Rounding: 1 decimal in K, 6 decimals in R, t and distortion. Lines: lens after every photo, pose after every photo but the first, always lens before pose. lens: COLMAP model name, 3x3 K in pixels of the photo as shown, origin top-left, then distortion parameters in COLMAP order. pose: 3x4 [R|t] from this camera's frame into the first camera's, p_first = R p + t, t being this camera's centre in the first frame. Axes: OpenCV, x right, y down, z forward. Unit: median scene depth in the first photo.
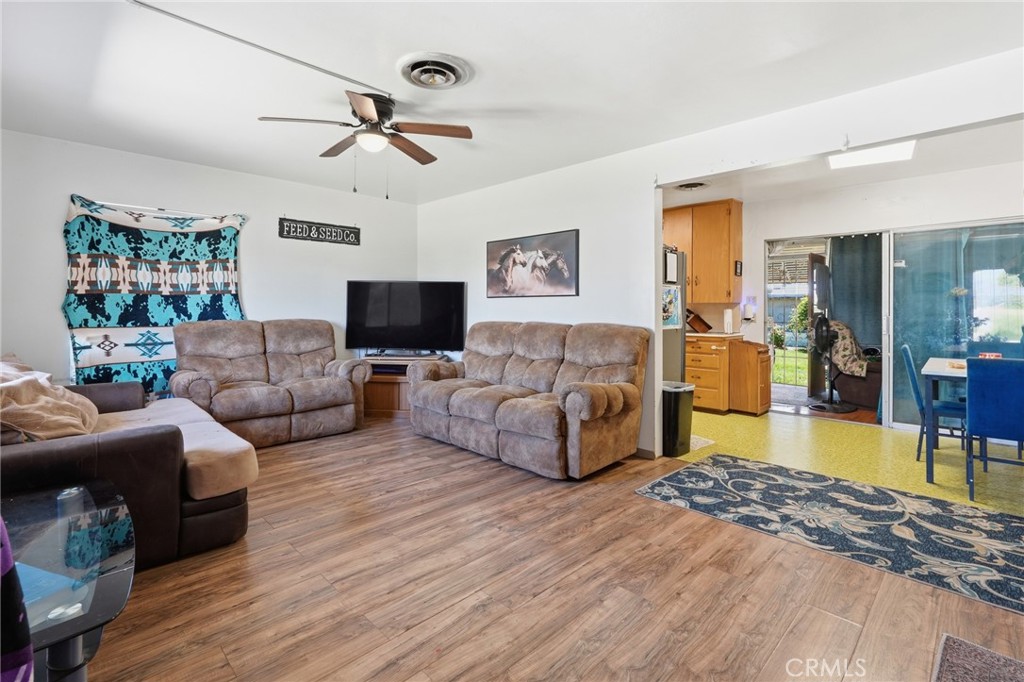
lens RADIAL K [[479.3, 0, 510.3], [0, 479.3, 309.5], [0, 0, 1]] dist [-0.002712, 0.000043]
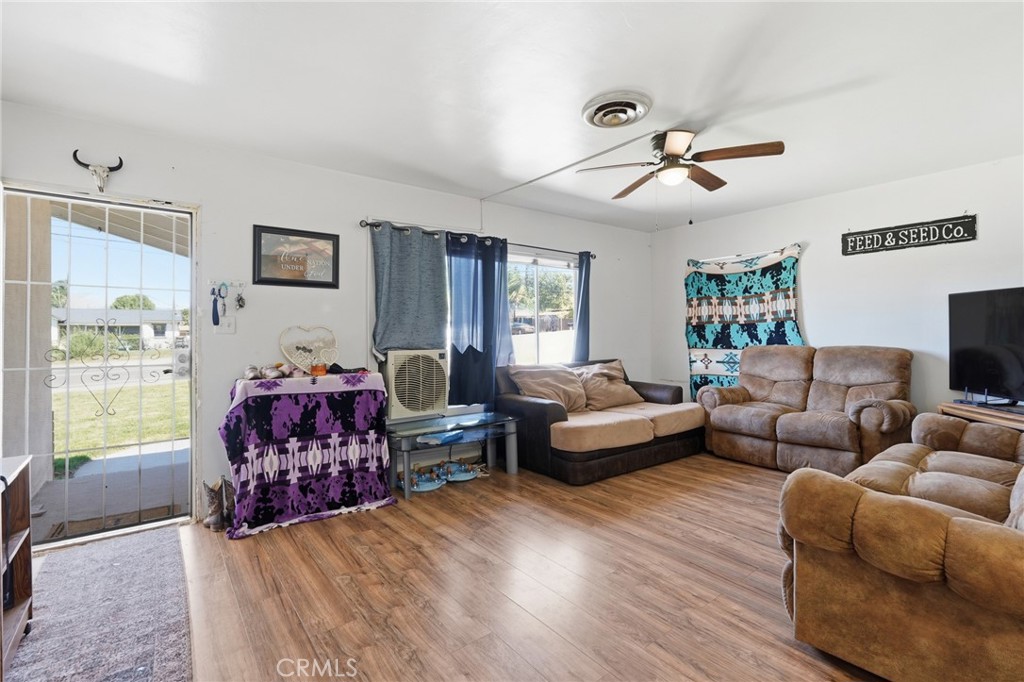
lens RADIAL K [[472.0, 0, 514.2], [0, 472.0, 332.3], [0, 0, 1]] dist [-0.000734, 0.000516]
pose [[-0.124858, -0.006835, -0.992151, 0.573525], [0.006423, 0.999950, -0.007697, -0.002952], [0.992154, -0.007334, -0.124808, 0.580820]]
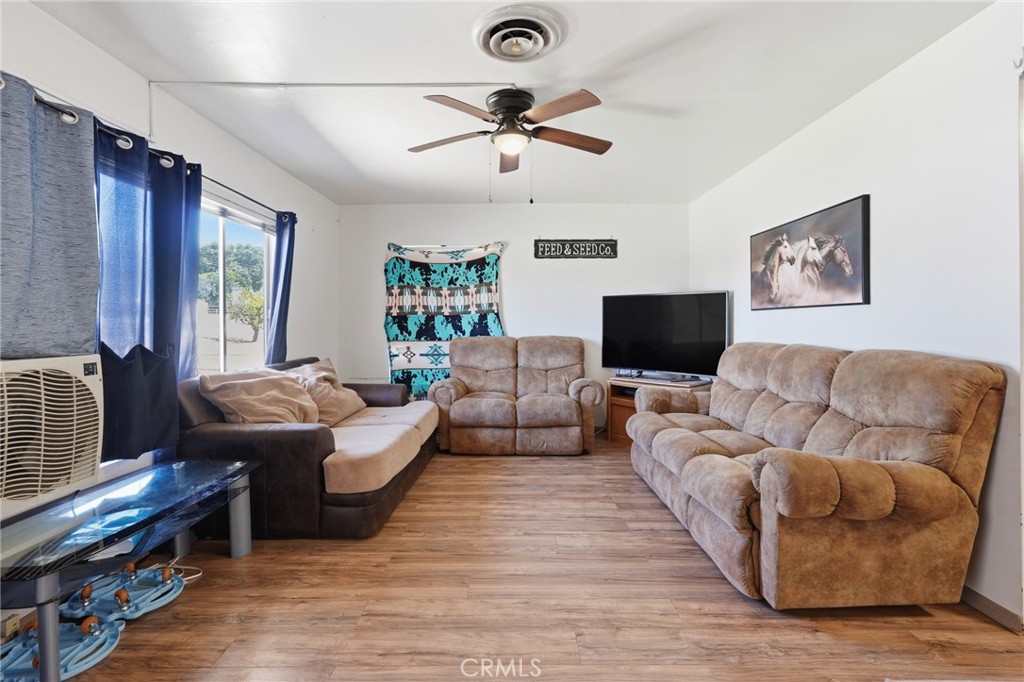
lens RADIAL K [[468.7, 0, 513.6], [0, 468.7, 324.8], [0, 0, 1]] dist [-0.020982, 0.012185]
pose [[0.708866, -0.004062, -0.705332, 0.252004], [0.004824, 0.999988, -0.000911, -0.004025], [0.705327, -0.002757, 0.708877, 0.277044]]
